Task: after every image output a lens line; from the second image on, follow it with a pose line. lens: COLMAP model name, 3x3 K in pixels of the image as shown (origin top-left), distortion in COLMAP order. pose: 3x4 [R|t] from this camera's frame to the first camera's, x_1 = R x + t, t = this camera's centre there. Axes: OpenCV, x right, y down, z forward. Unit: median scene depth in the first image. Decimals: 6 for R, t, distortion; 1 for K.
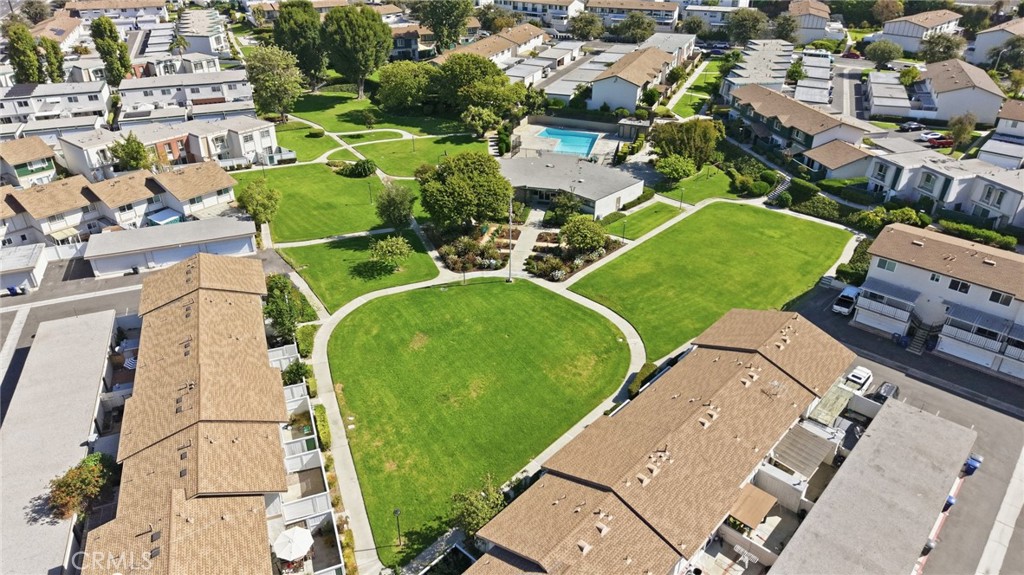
lens RADIAL K [[674.2, 0, 512.0], [0, 674.2, 287.5], [0, 0, 1]] dist [0.012618, -0.002079]
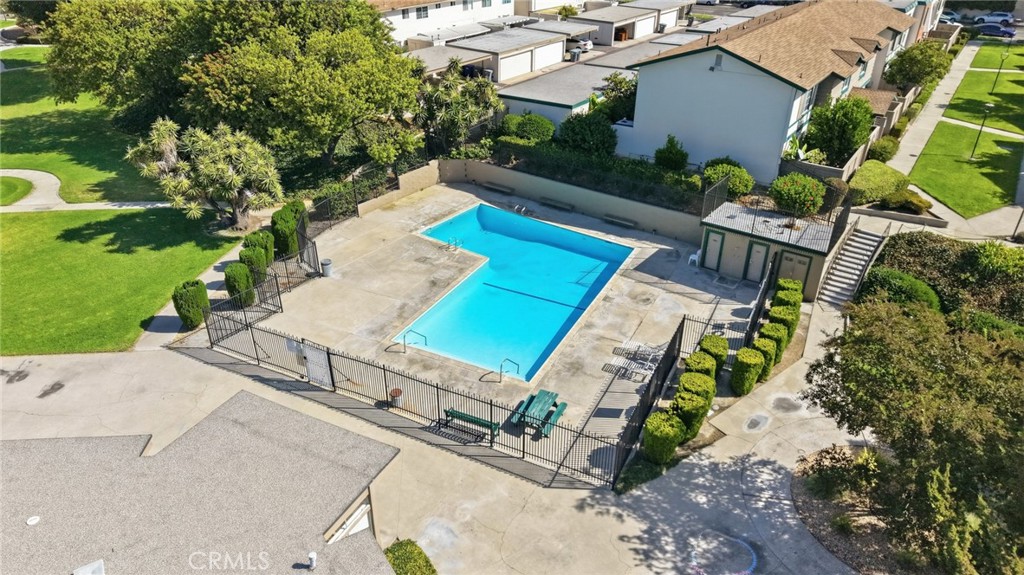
lens RADIAL K [[674.2, 0, 512.0], [0, 674.2, 287.5], [0, 0, 1]] dist [0.012618, -0.002079]
pose [[0.976639, 0.110403, -0.184357, 0.130567], [-0.110719, 0.993814, 0.008611, -0.203534], [0.184167, 0.012002, 0.982822, 0.696573]]
